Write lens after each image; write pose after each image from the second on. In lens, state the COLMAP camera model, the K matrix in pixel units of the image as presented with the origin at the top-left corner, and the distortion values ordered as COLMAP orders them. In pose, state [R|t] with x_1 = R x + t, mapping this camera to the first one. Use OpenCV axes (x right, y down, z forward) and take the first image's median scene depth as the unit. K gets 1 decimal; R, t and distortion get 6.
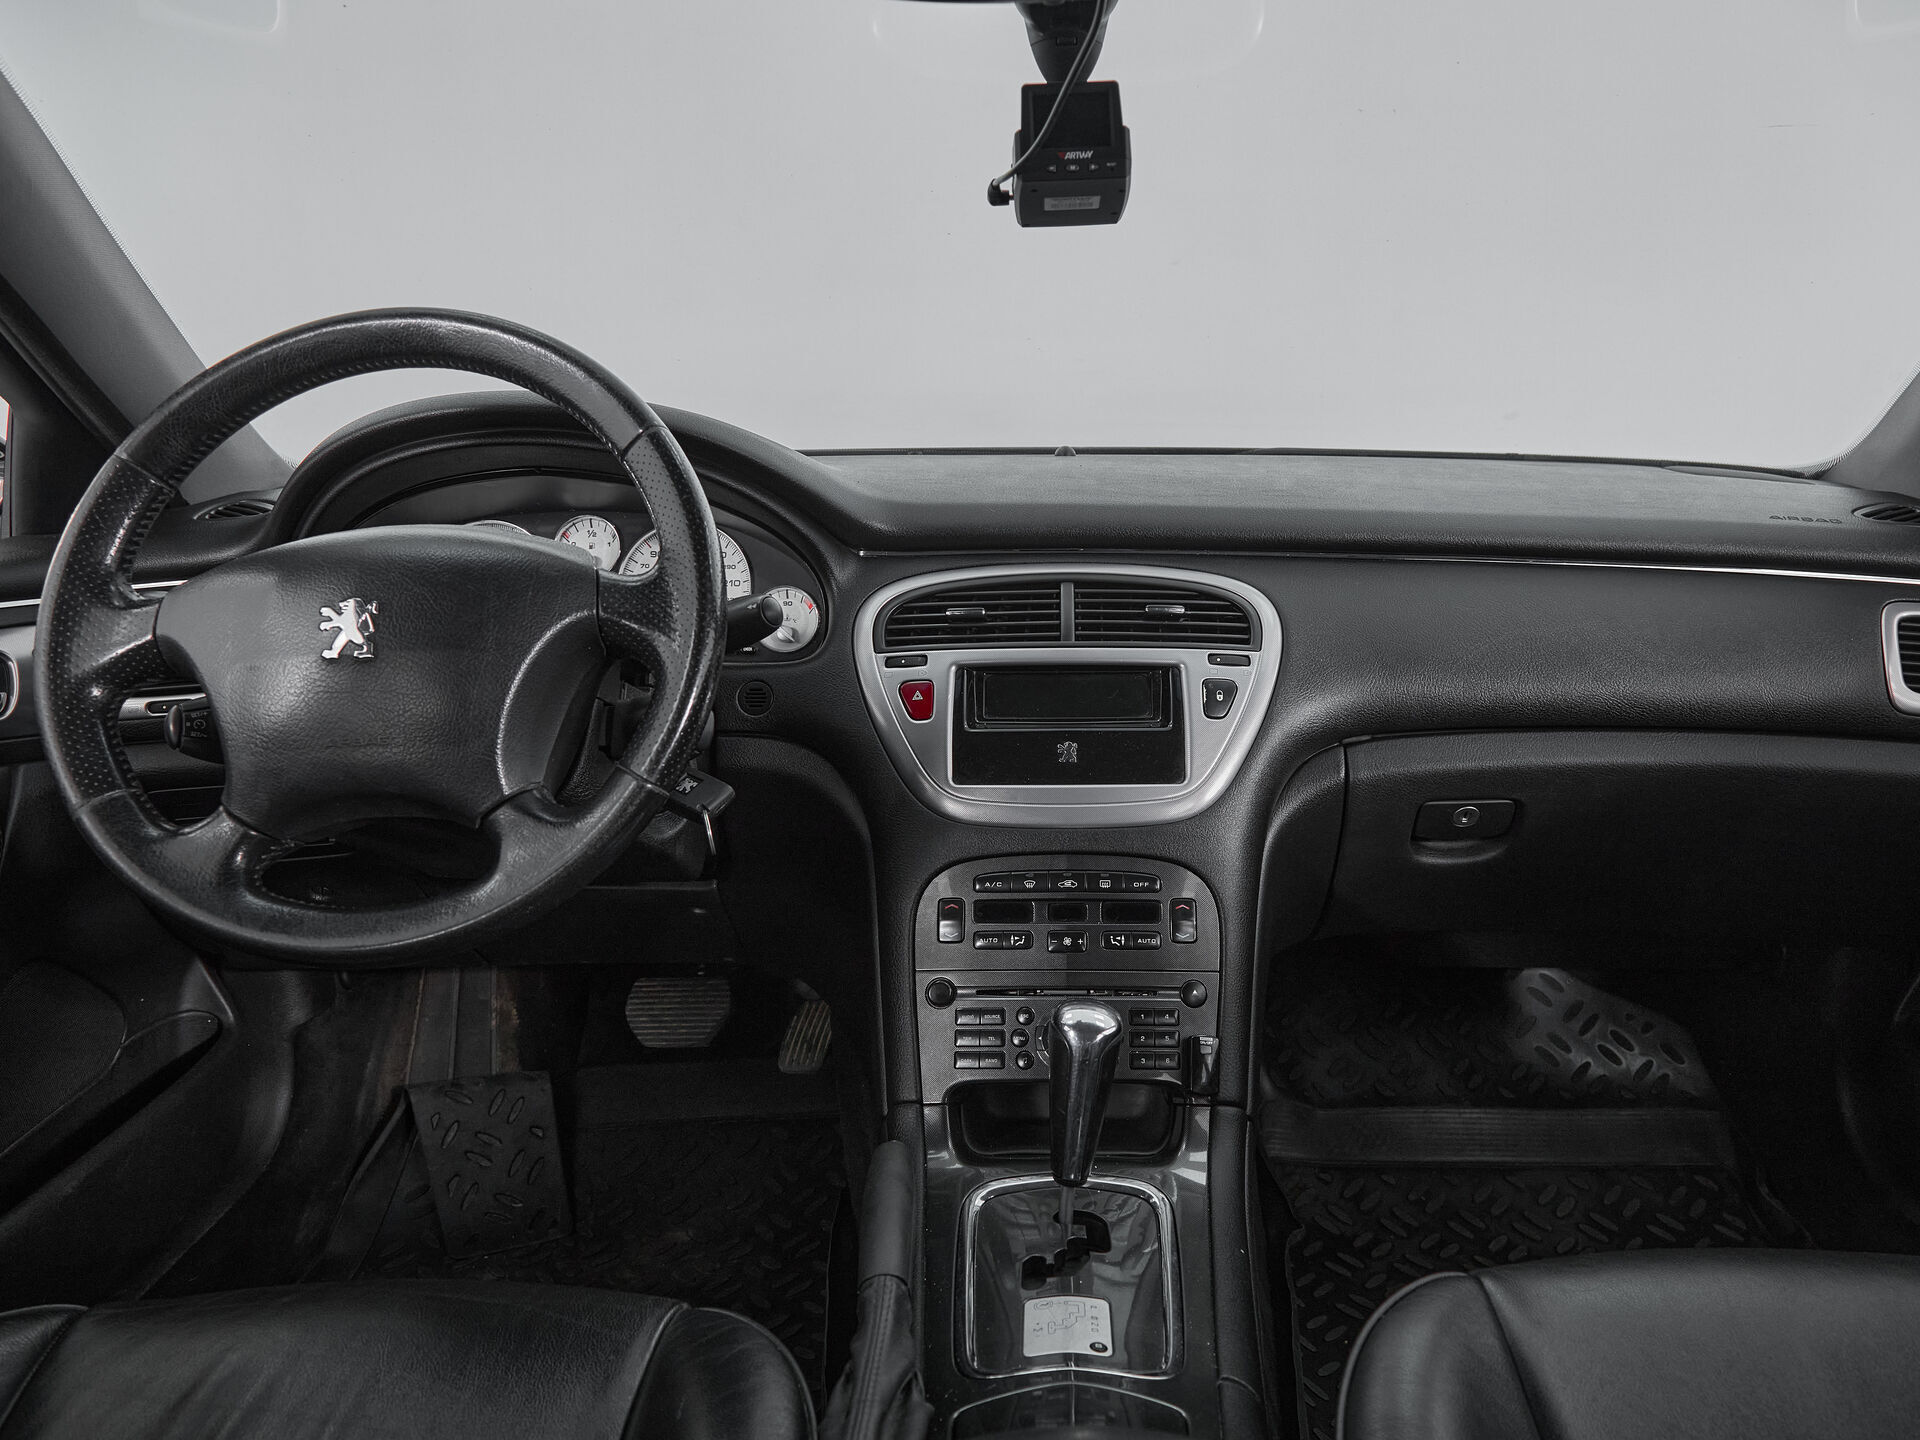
lens RADIAL K [[1293.0, 0, 1016.6], [0, 1293.0, 714.5], [0, 0, 1]] dist [-0.010050, -0.001486]
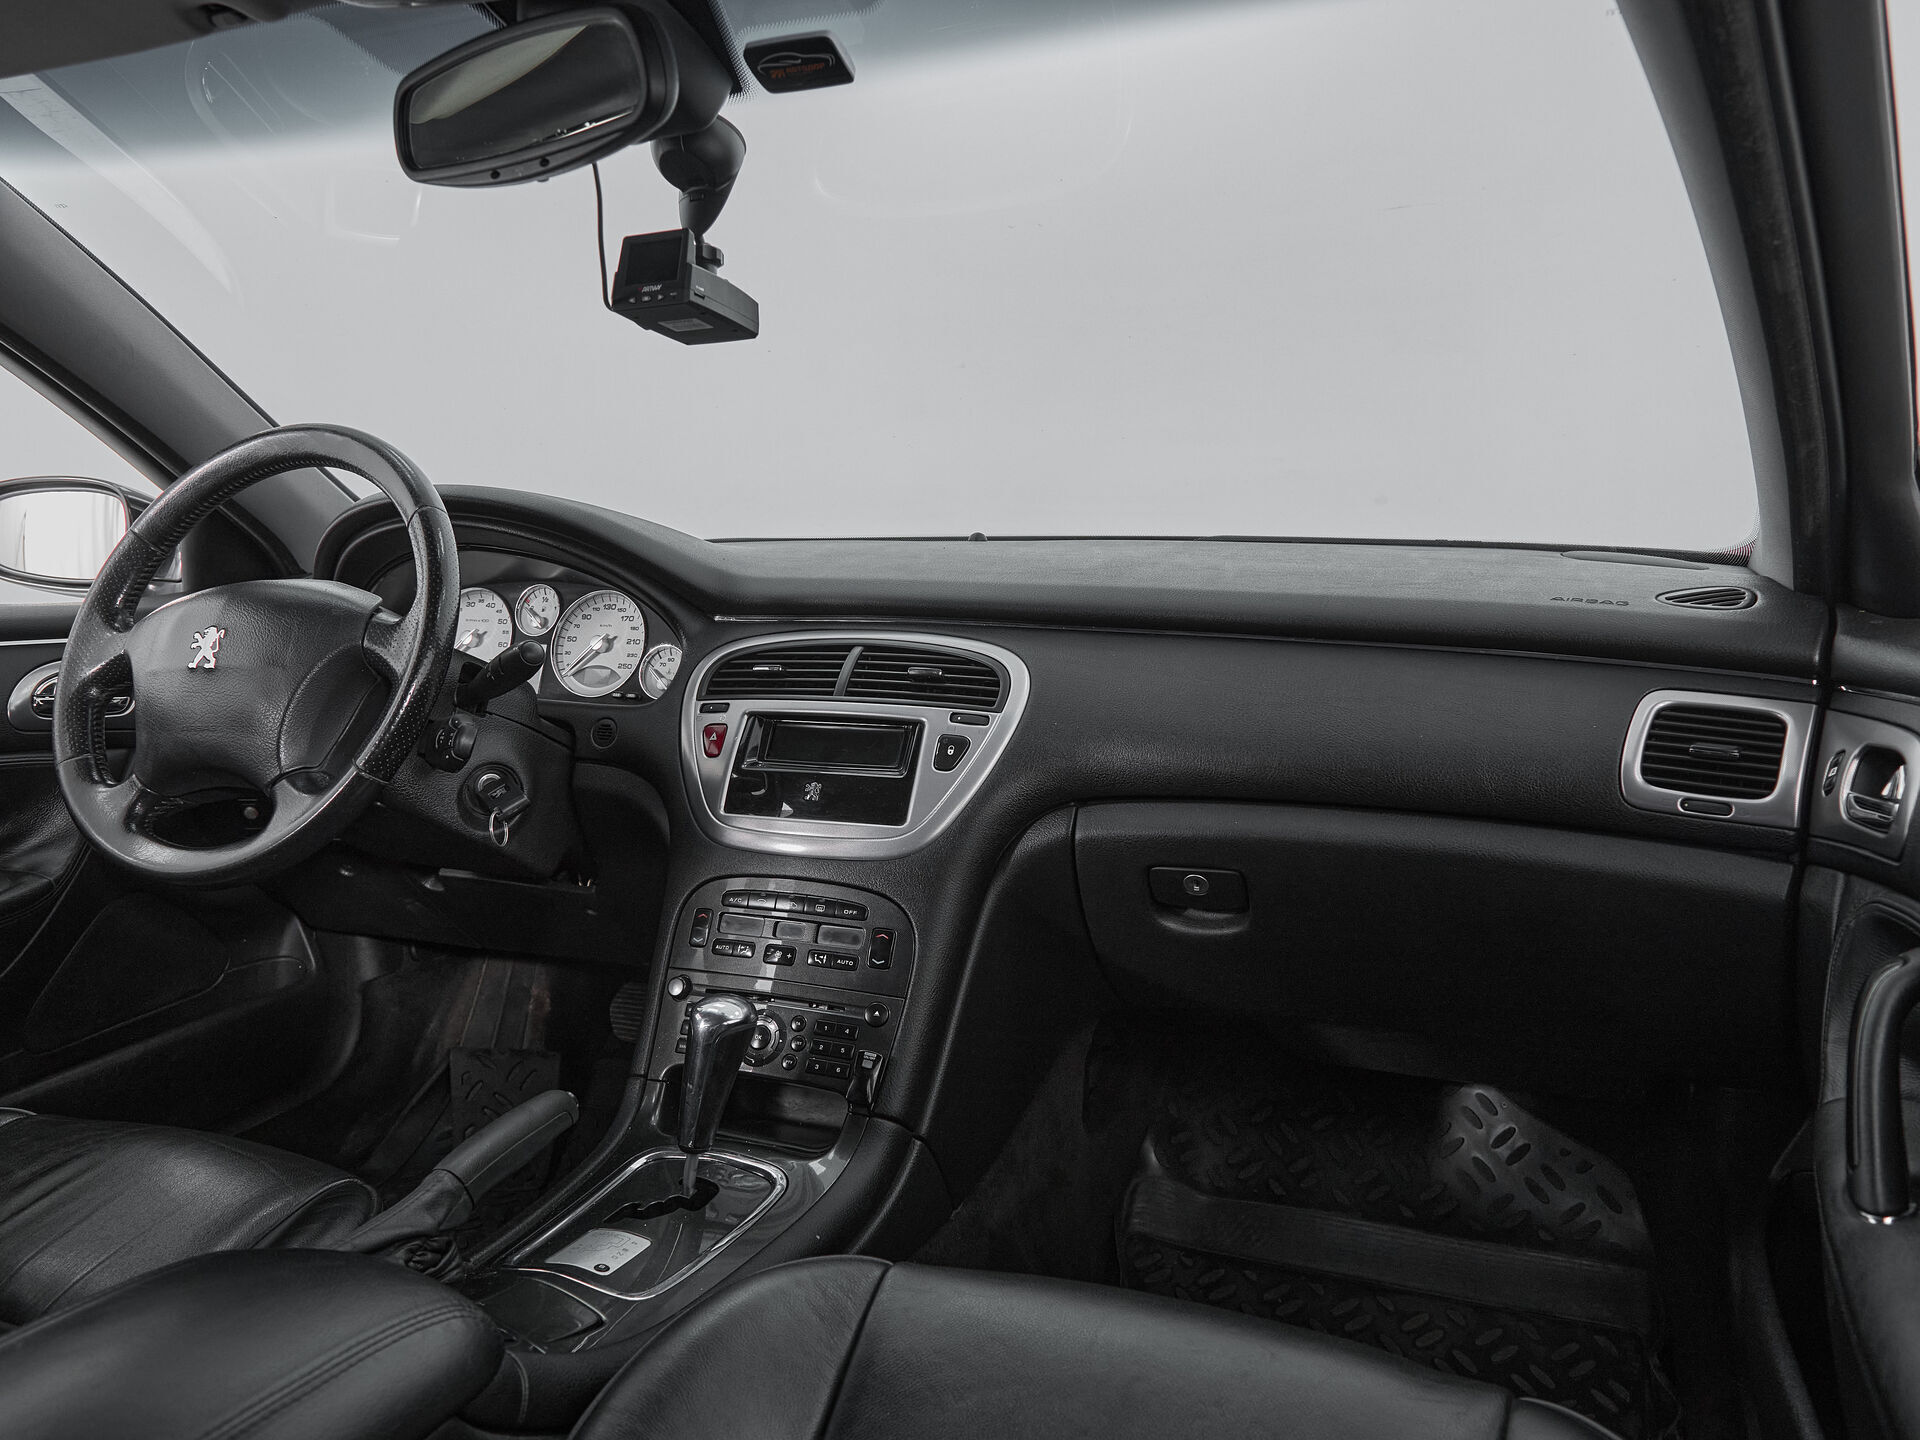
lens RADIAL K [[1293.2, 0, 960.0], [0, 1293.2, 720.0], [0, 0, 1]] dist [-0.015260, -0.000359]
pose [[0.939583, 0.046400, -0.339162, 0.519440], [-0.072790, 0.995194, -0.065503, 0.030501], [0.334493, 0.086233, 0.938445, -0.028908]]
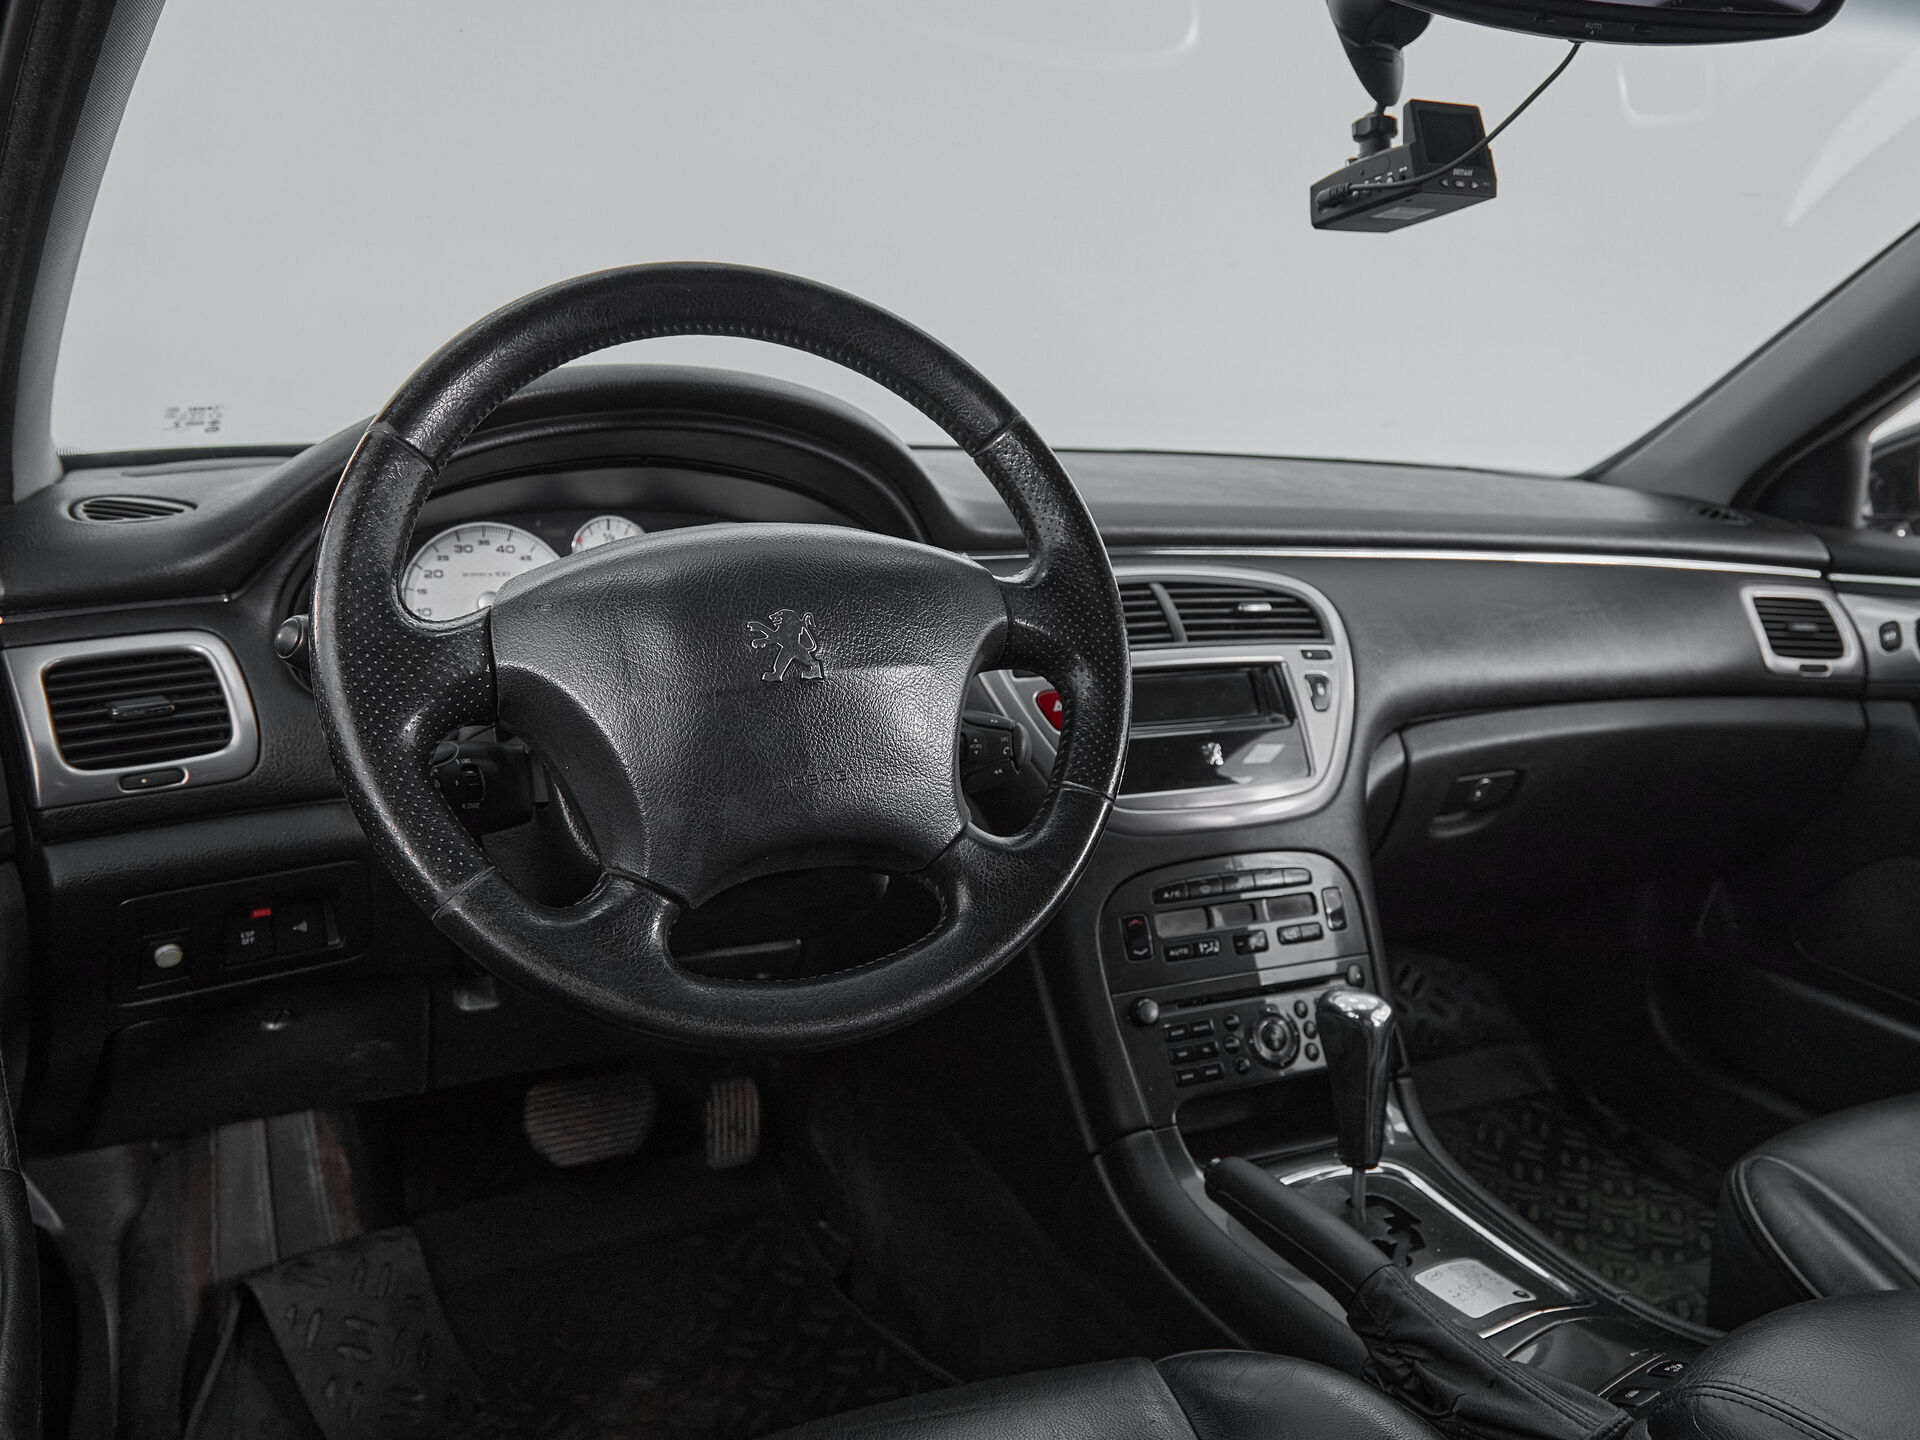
lens RADIAL K [[1446.0, 0, 960.0], [0, 1446.0, 720.0], [0, 0, 1]] dist [-0.016084, -0.003351]
pose [[0.904996, -0.059985, 0.421171, -0.571032], [0.068190, 0.997663, -0.004432, -0.004488], [-0.419920, 0.032731, 0.906971, 0.075940]]
